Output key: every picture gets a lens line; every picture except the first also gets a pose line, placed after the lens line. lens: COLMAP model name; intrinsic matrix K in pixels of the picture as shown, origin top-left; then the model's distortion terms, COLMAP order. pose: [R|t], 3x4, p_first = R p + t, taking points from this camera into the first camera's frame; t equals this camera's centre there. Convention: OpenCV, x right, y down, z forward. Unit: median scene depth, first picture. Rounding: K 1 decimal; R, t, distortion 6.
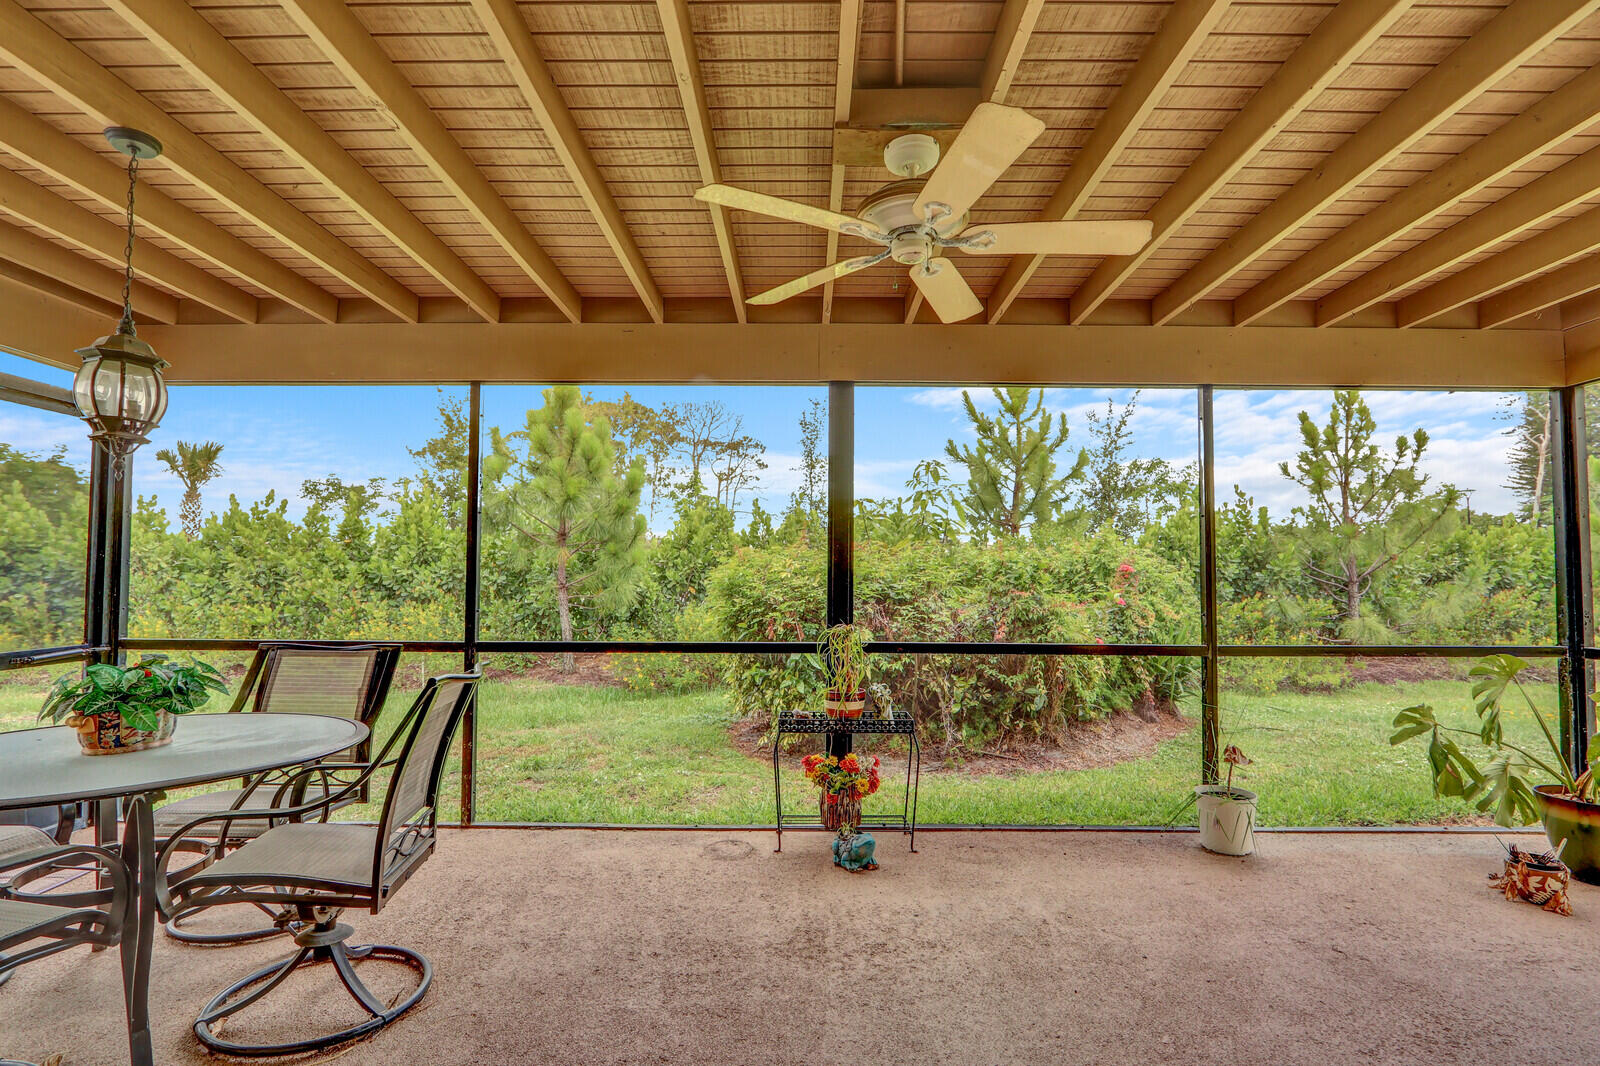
lens RADIAL K [[761.1, 0, 776.2], [0, 761.1, 548.6], [0, 0, 1]] dist [-0.002882, -0.000490]
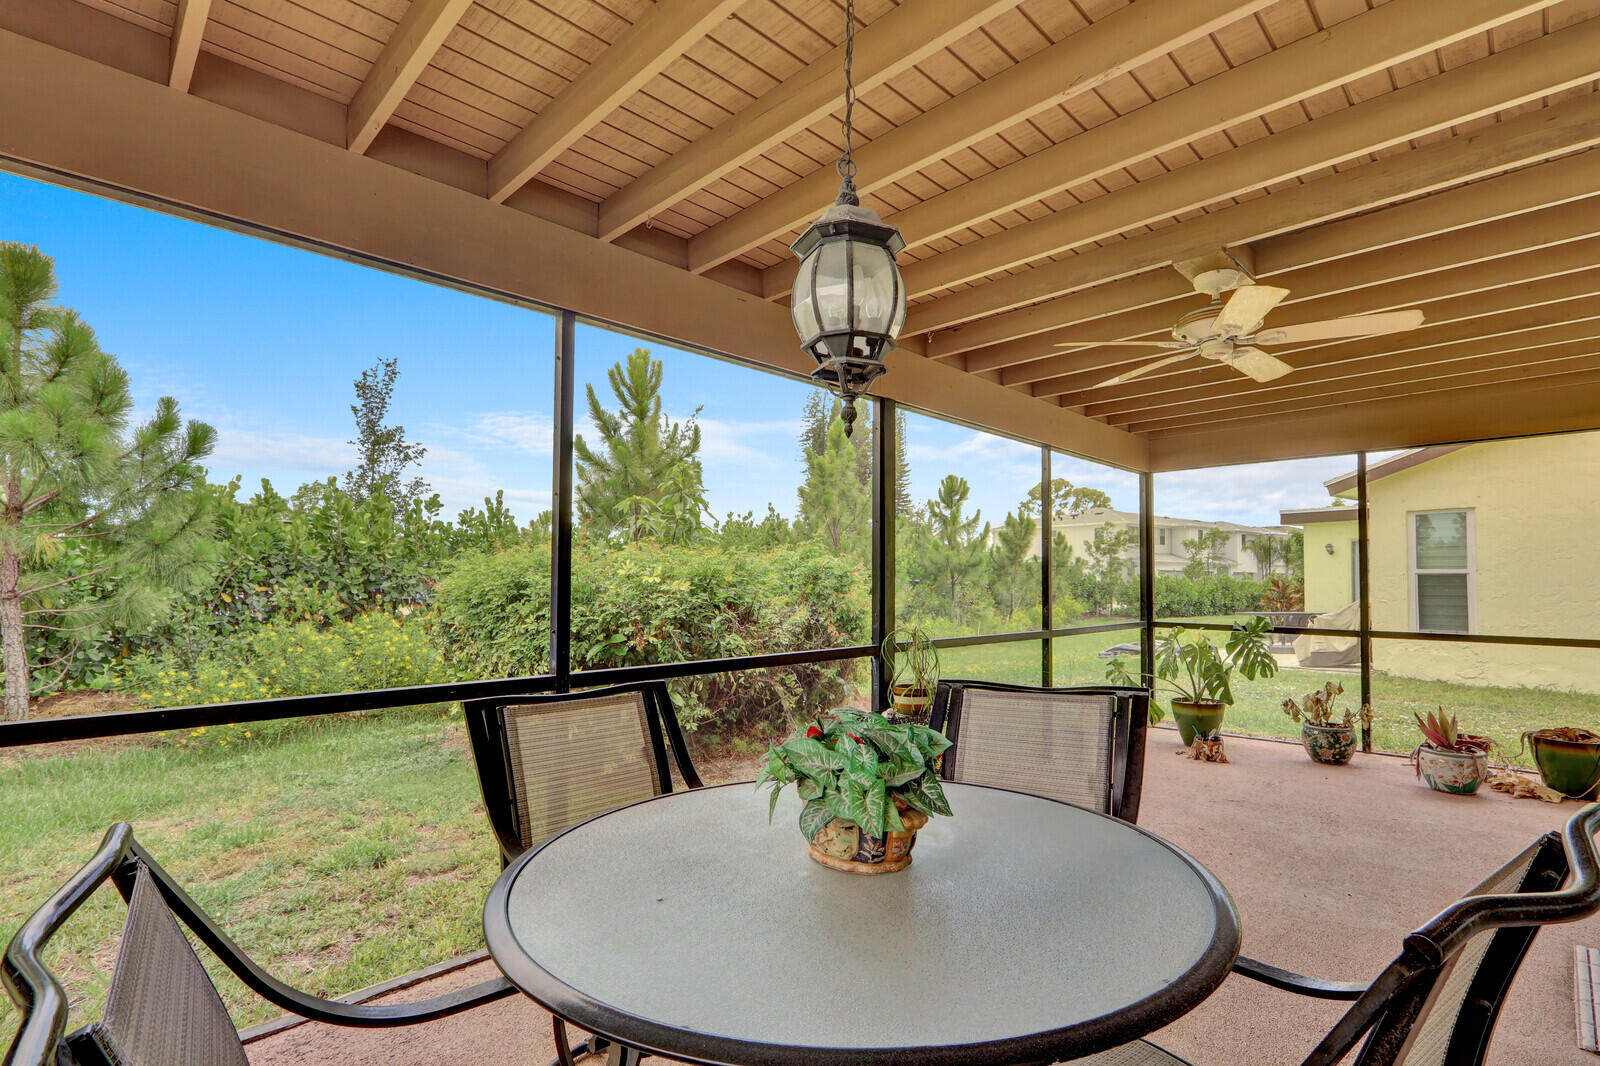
lens RADIAL K [[761.1, 0, 802.3], [0, 761.1, 535.7], [0, 0, 1]] dist [-0.002882, -0.000490]
pose [[0.702725, 0.041930, 0.710225, -0.783935], [-0.024130, 0.999092, -0.035109, 0.014475], [-0.711053, 0.007534, 0.703098, 0.321605]]
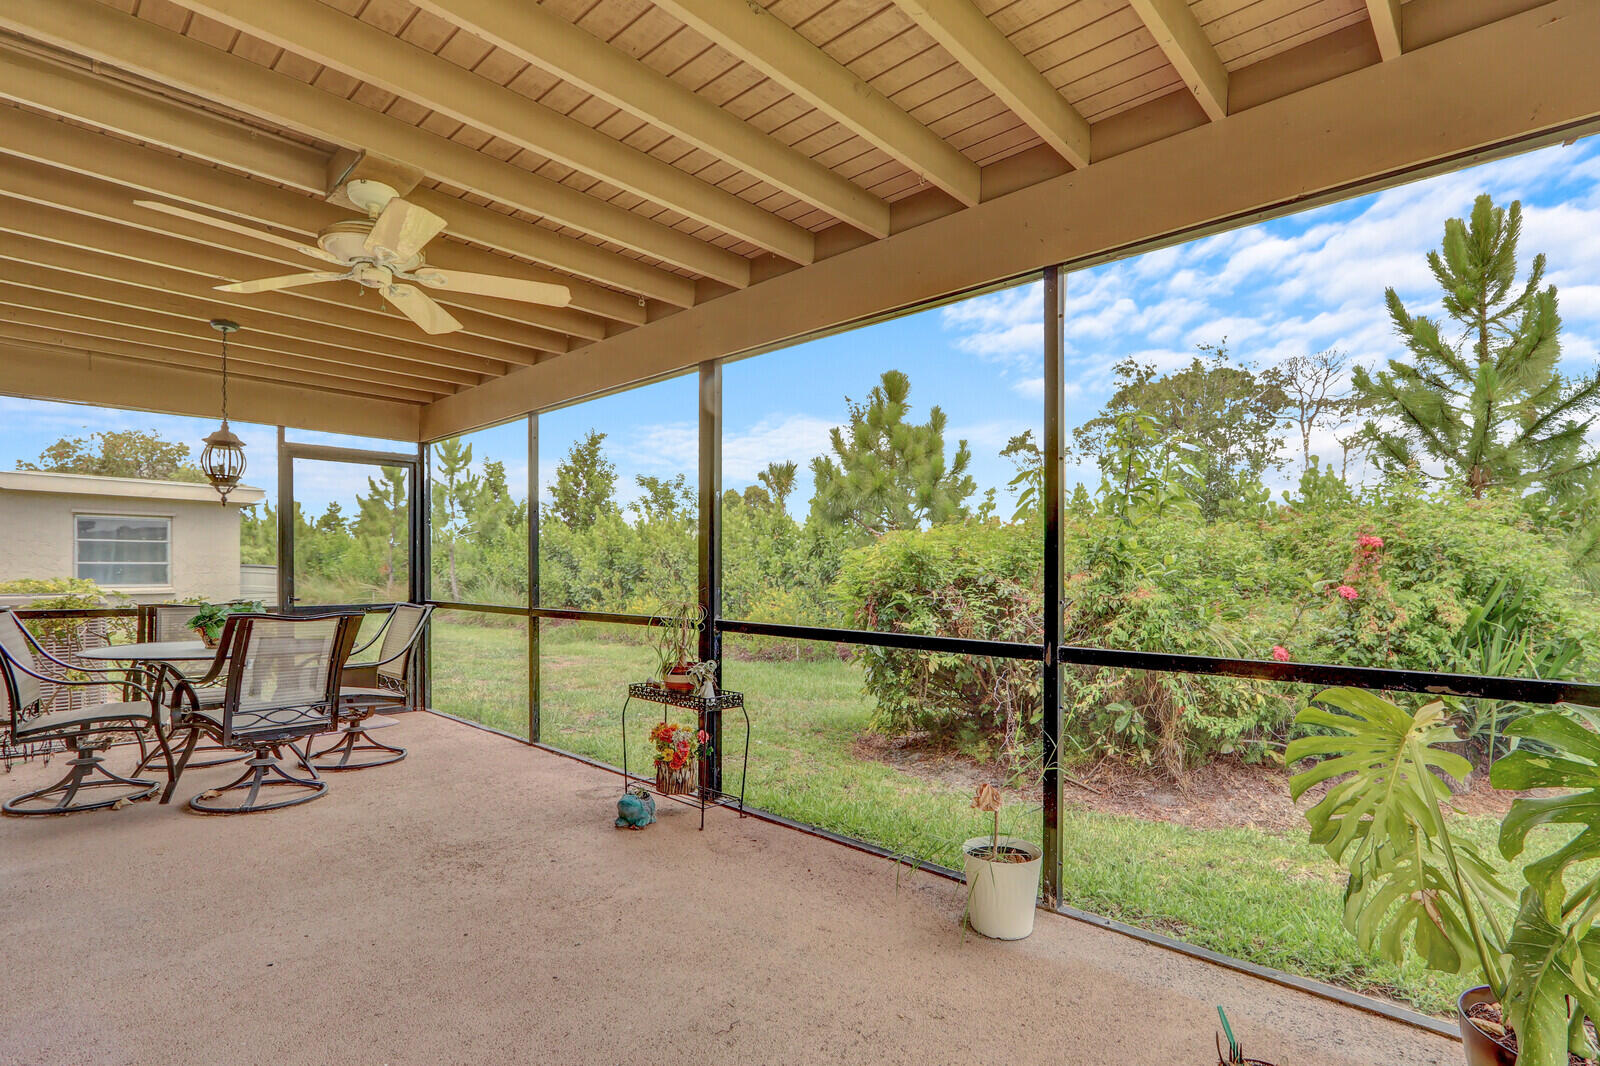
lens RADIAL K [[761.1, 0, 758.9], [0, 761.1, 572.4], [0, 0, 1]] dist [-0.002882, -0.000490]
pose [[0.732295, 0.002079, -0.680985, 0.818012], [0.024597, 0.999262, 0.029501, 0.030856], [0.680543, -0.038354, 0.731703, 0.299167]]
